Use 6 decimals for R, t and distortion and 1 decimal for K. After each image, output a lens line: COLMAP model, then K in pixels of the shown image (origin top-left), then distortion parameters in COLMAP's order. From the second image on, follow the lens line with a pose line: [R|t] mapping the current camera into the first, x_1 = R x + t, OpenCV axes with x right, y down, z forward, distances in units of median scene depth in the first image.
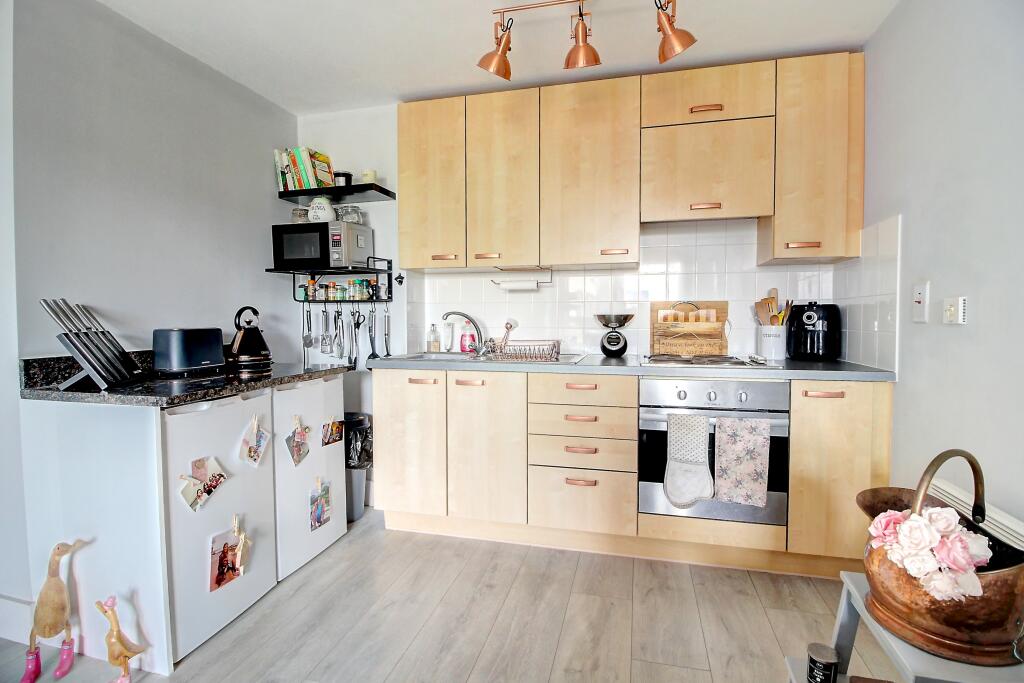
lens RADIAL K [[486.9, 0, 517.6], [0, 486.9, 333.6], [0, 0, 1]] dist [0.002859, -0.000058]
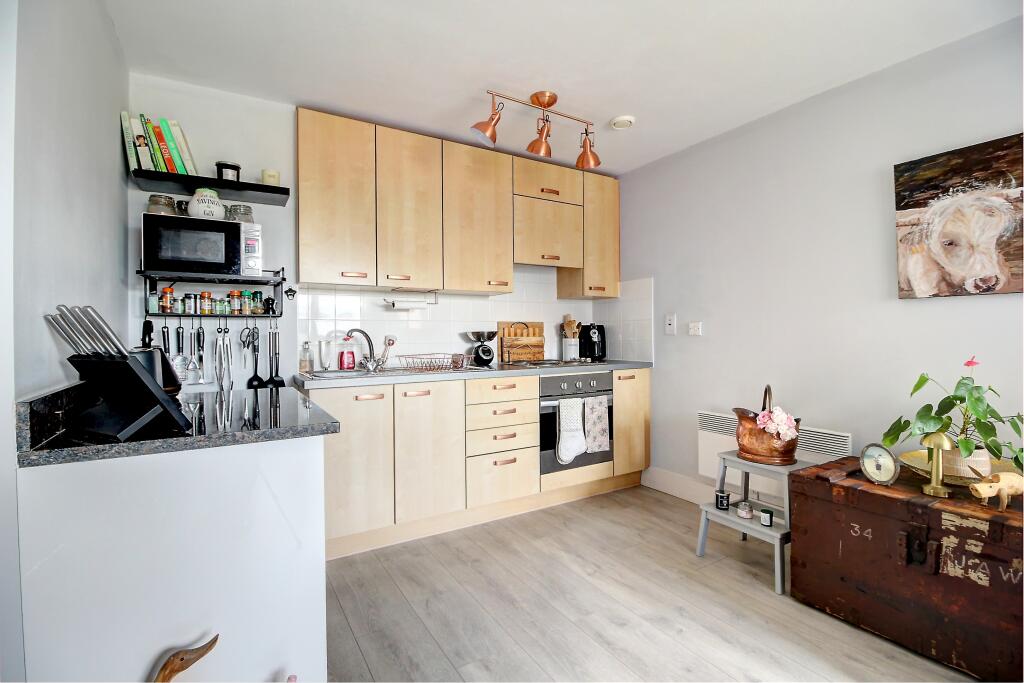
lens RADIAL K [[470.2, 0, 510.7], [0, 470.2, 334.4], [0, 0, 1]] dist [-0.000626, -0.000085]
pose [[0.701359, -0.004926, 0.712791, -0.701944], [0.031647, 0.999205, -0.024234, 0.000612], [-0.712105, 0.039554, 0.700958, 0.104887]]
